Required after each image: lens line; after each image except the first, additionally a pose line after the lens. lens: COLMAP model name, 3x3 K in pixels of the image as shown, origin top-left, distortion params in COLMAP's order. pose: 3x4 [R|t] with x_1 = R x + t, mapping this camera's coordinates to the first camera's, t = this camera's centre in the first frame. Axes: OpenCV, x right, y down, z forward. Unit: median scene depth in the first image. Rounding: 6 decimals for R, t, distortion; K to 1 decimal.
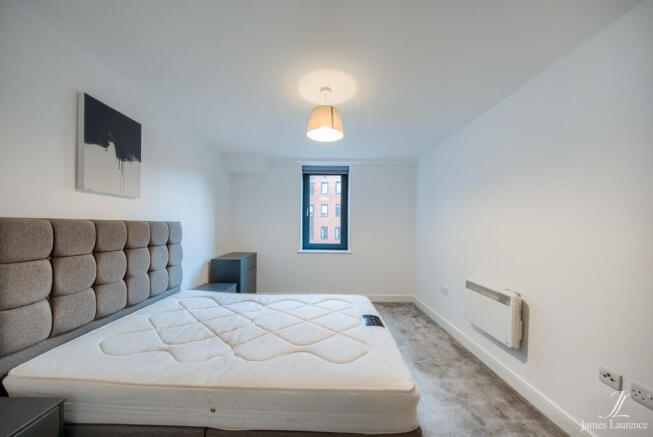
lens RADIAL K [[226.8, 0, 319.5], [0, 226.8, 228.9], [0, 0, 1]] dist [-0.009638, -0.000012]
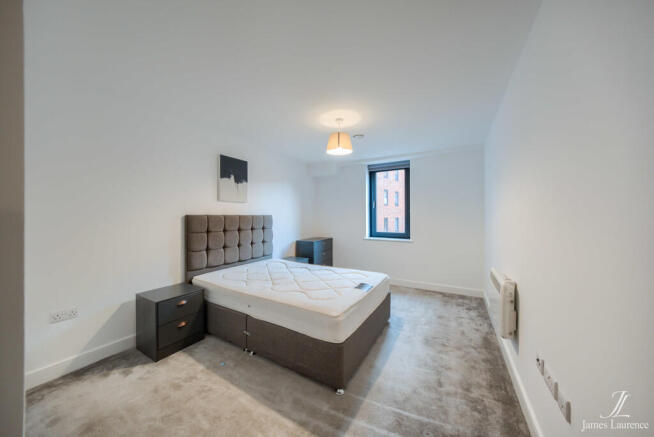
lens RADIAL K [[228.4, 0, 327.0], [0, 228.4, 218.5], [0, 0, 1]] dist [0.000730, 0.000010]
pose [[0.863838, -0.009298, -0.503684, 0.596951], [0.005350, 0.999943, -0.009283, 0.011287], [0.503742, 0.005324, 0.863838, -0.226859]]
